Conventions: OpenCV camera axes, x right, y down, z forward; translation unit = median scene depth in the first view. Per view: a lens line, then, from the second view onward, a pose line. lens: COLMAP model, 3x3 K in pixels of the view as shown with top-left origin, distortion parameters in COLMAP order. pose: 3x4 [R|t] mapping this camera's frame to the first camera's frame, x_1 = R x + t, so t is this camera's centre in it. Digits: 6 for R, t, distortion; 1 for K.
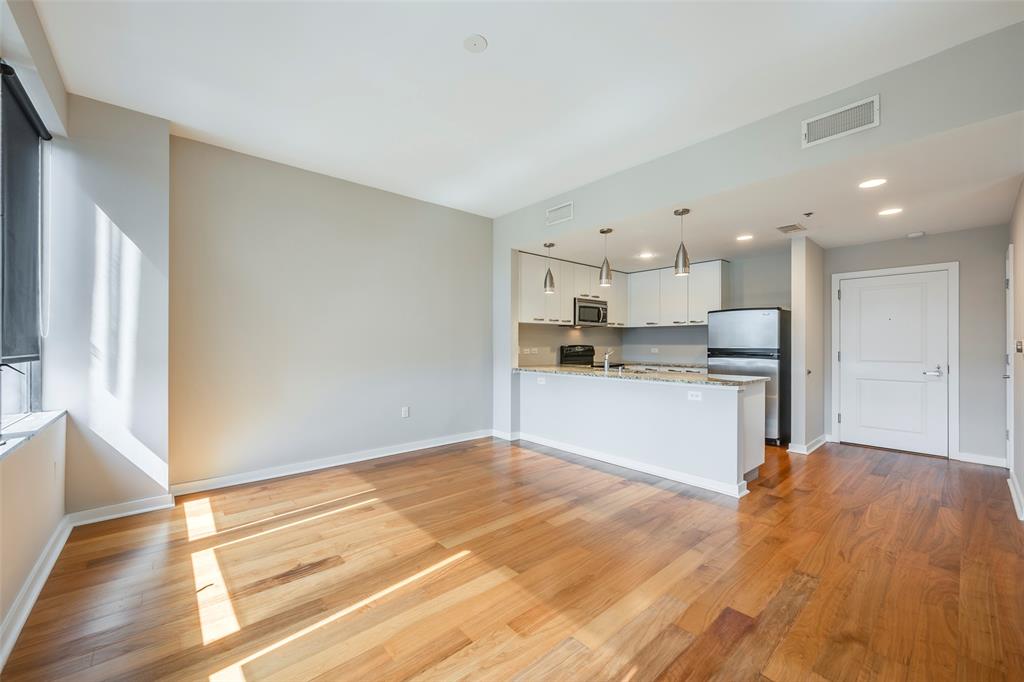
lens RADIAL K [[400.3, 0, 511.0], [0, 400.3, 344.8], [0, 0, 1]] dist [0.000630, 0.000110]
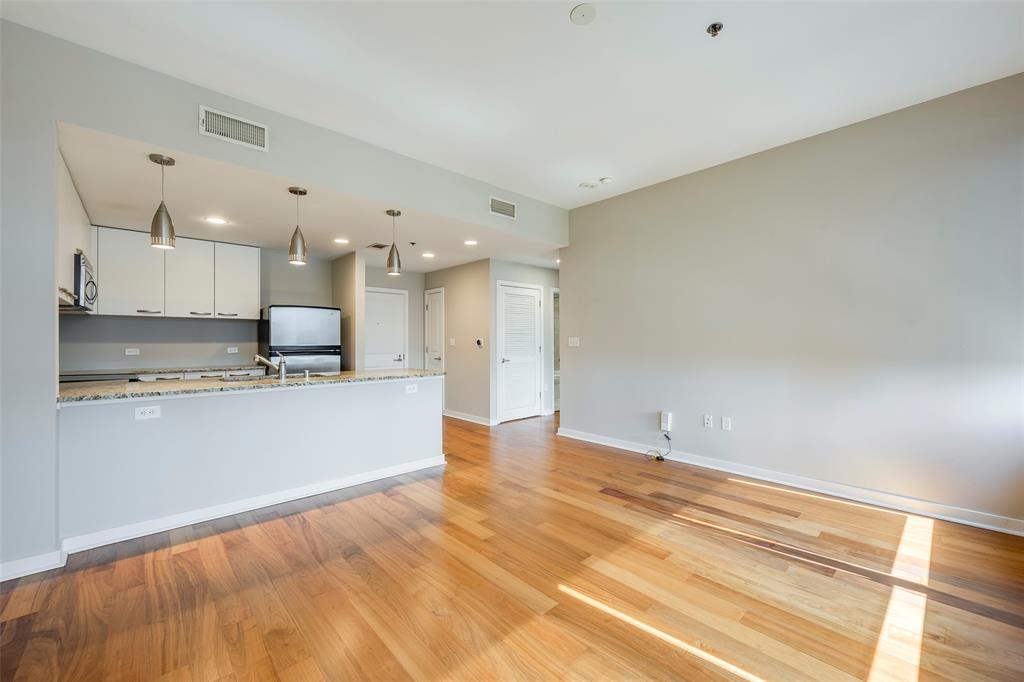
lens RADIAL K [[403.4, 0, 508.9], [0, 403.4, 340.3], [0, 0, 1]] dist [0.000660, 0.000050]
pose [[-0.022413, 0.000690, 0.999749, -0.478199], [0.004696, 0.999989, -0.000584, -0.001946], [-0.999738, 0.004681, -0.022416, 0.562470]]
